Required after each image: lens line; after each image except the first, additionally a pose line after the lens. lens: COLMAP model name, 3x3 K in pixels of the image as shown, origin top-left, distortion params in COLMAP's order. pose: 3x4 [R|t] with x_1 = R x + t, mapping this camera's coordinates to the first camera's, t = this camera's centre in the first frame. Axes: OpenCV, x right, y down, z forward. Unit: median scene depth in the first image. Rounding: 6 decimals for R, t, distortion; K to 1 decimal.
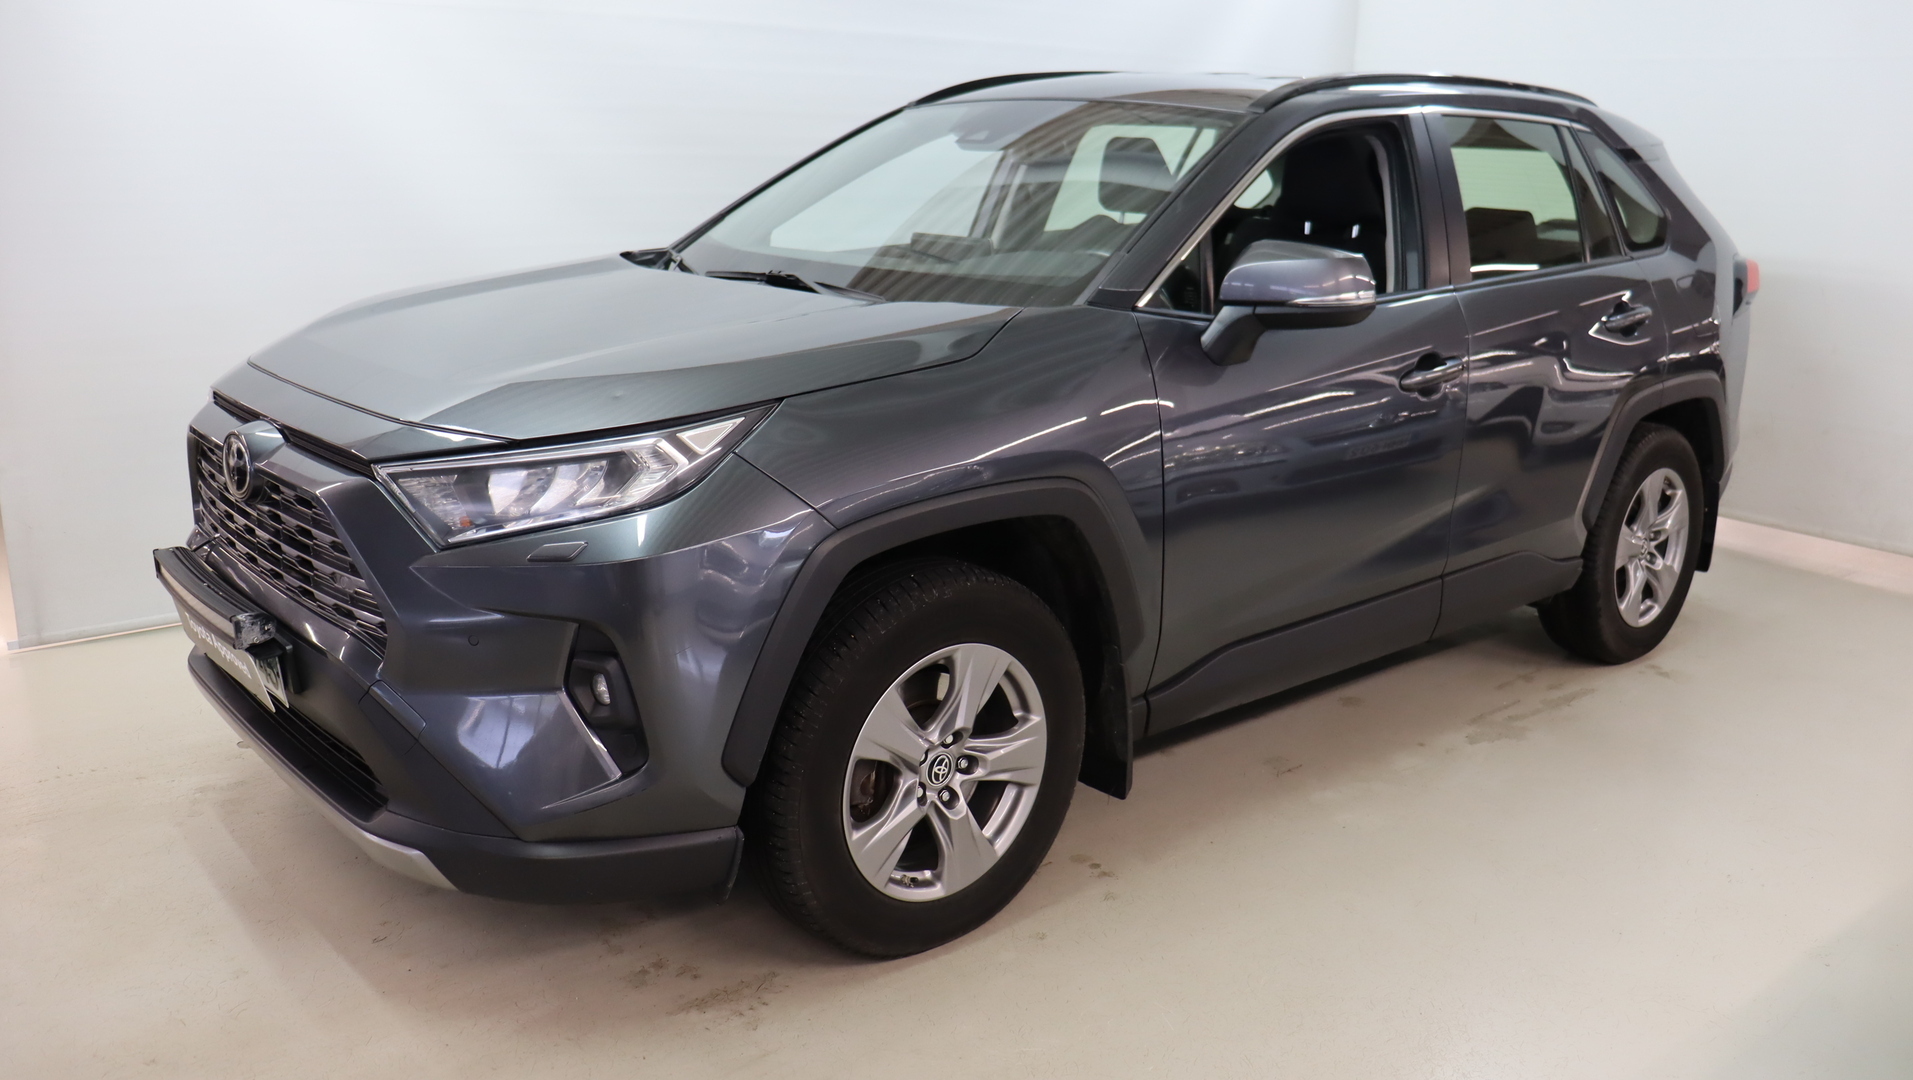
lens RADIAL K [[1638.8, 0, 956.5], [0, 1638.8, 540.0], [0, 0, 1]] dist [-0.162592, 0.112664]
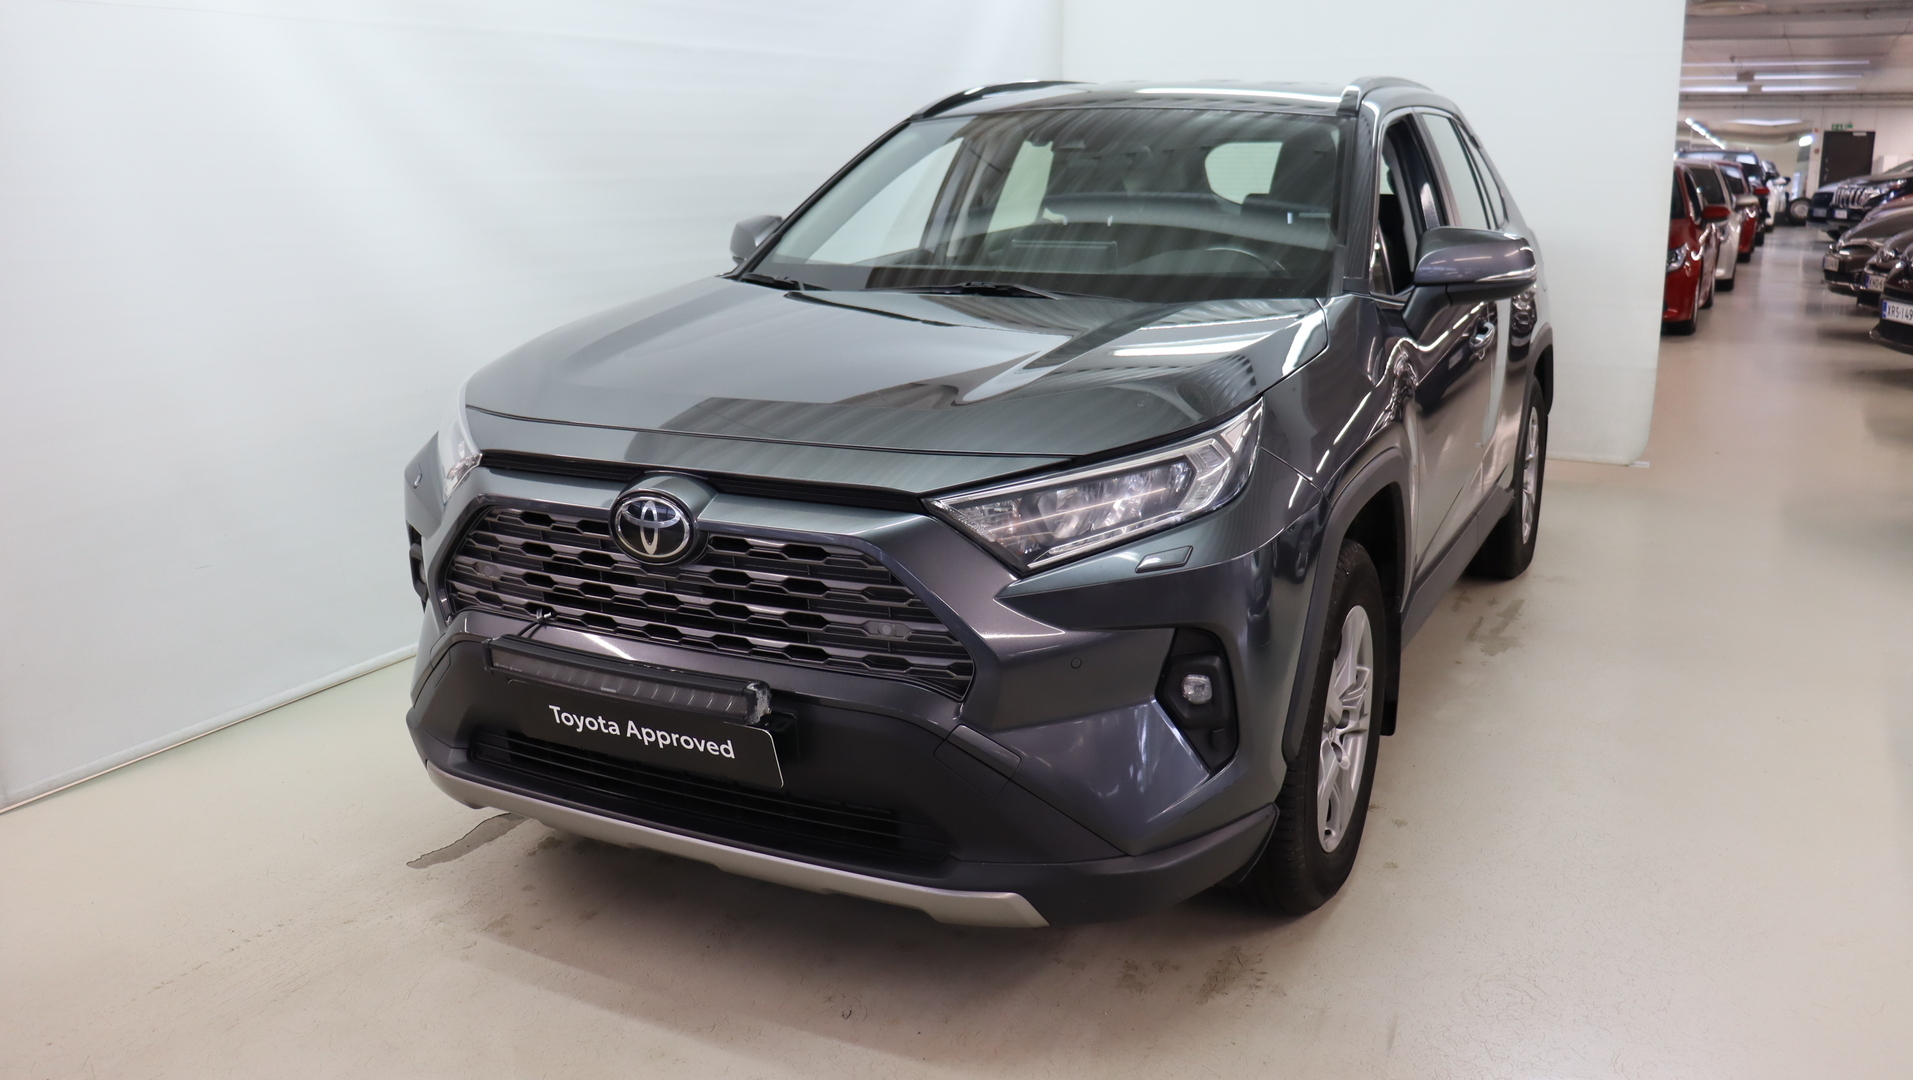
lens RADIAL K [[1638.8, 0, 956.5], [0, 1638.8, 540.0], [0, 0, 1]] dist [-0.162592, 0.112664]
pose [[0.921780, -0.123840, 0.367402, -0.613356], [0.126976, 0.991781, 0.015729, -0.030871], [-0.366331, 0.032152, 0.929929, 0.088521]]
